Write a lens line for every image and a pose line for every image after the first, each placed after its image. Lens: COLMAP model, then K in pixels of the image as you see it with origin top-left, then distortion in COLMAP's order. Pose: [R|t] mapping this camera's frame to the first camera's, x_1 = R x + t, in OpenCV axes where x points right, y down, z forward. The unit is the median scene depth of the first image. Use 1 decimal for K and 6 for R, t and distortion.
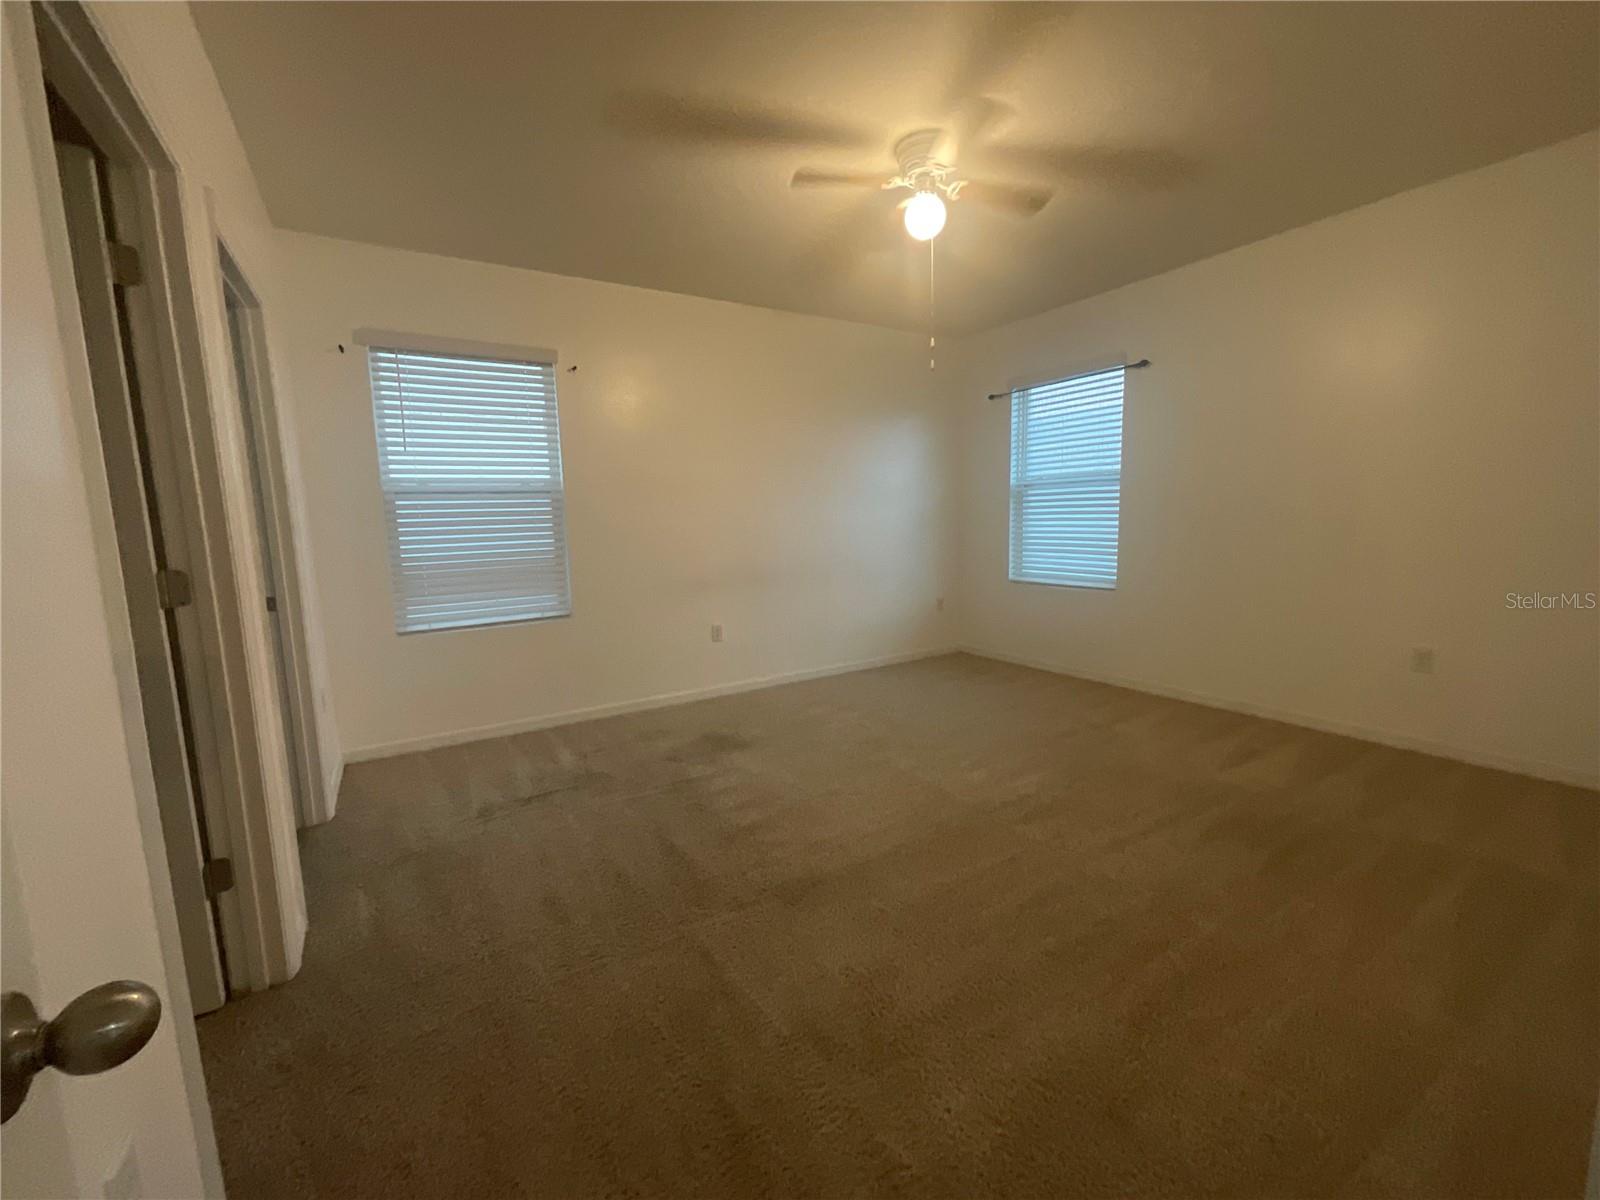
lens RADIAL K [[649.7, 0, 793.3], [0, 649.7, 599.4], [0, 0, 1]] dist [-0.010562, 0.000477]
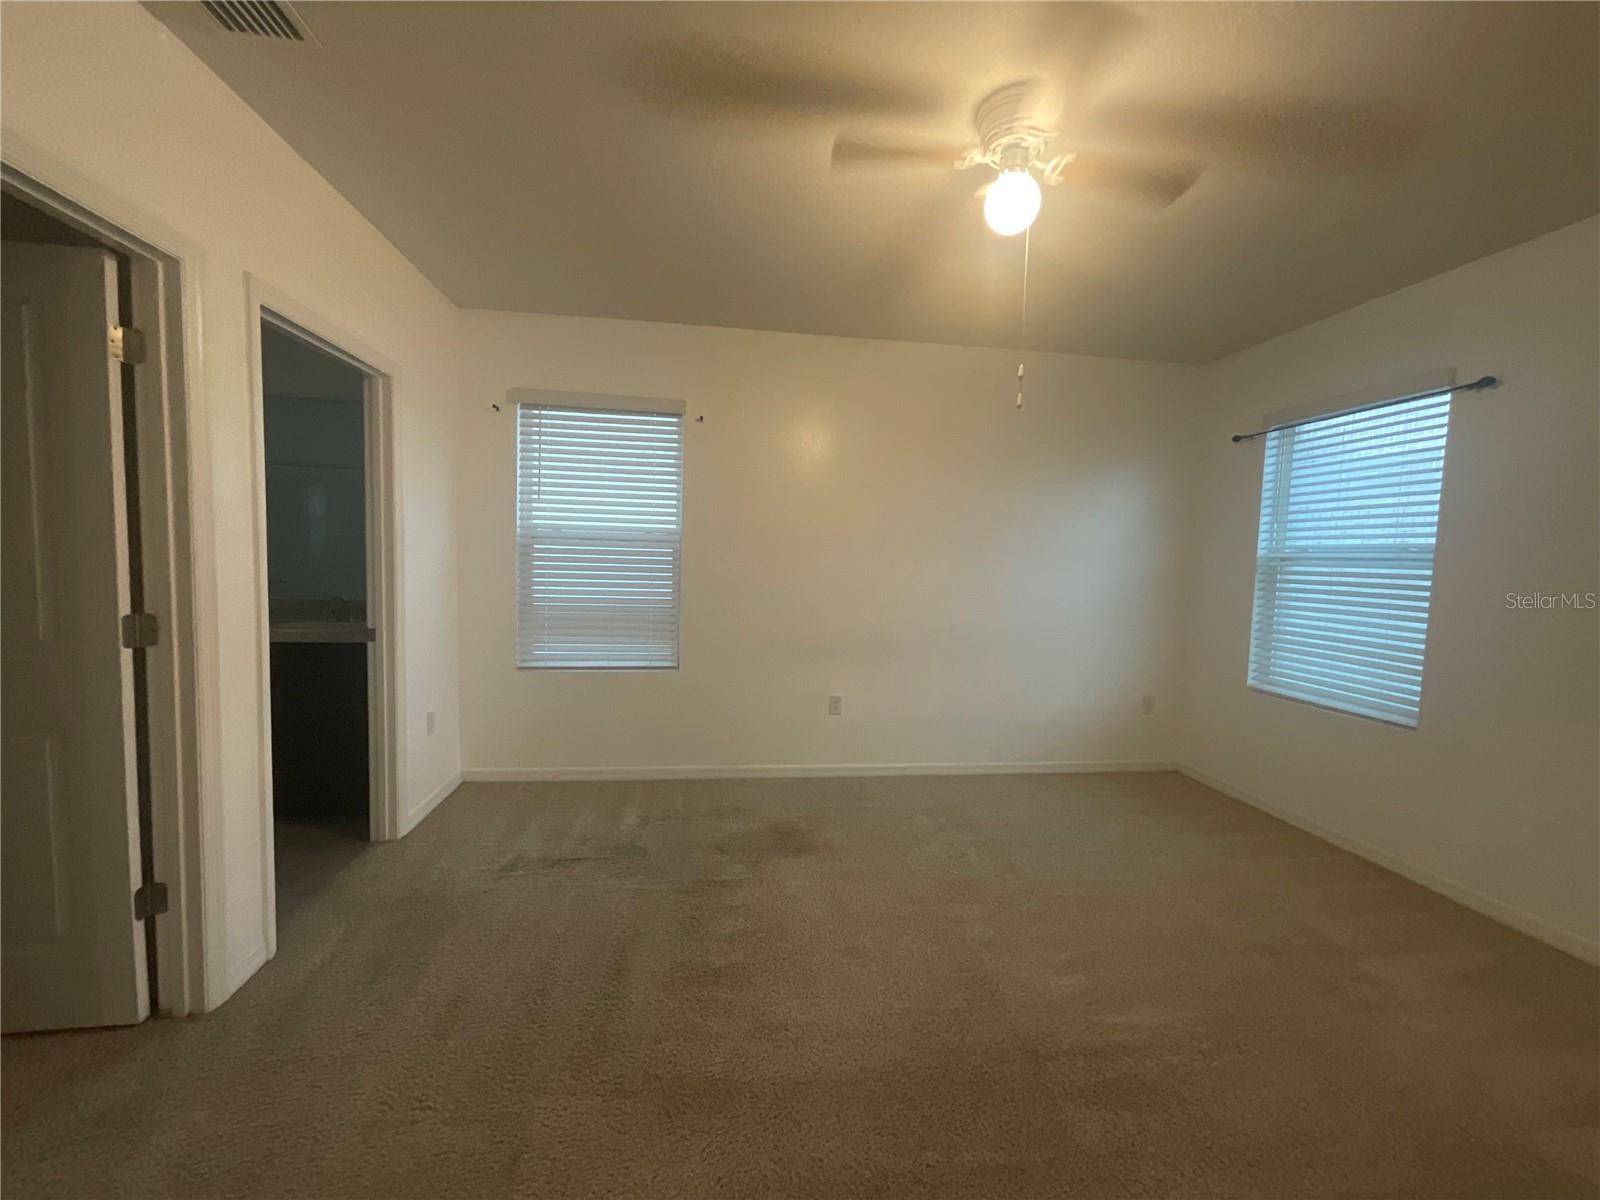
lens RADIAL K [[649.7, 0, 795.7], [0, 649.7, 600.9], [0, 0, 1]] dist [-0.010562, 0.000477]
pose [[0.911242, 0.081509, -0.403726, 0.208156], [-0.105402, 0.993731, -0.037275, -0.059697], [0.398156, 0.076520, 0.914120, 0.179246]]
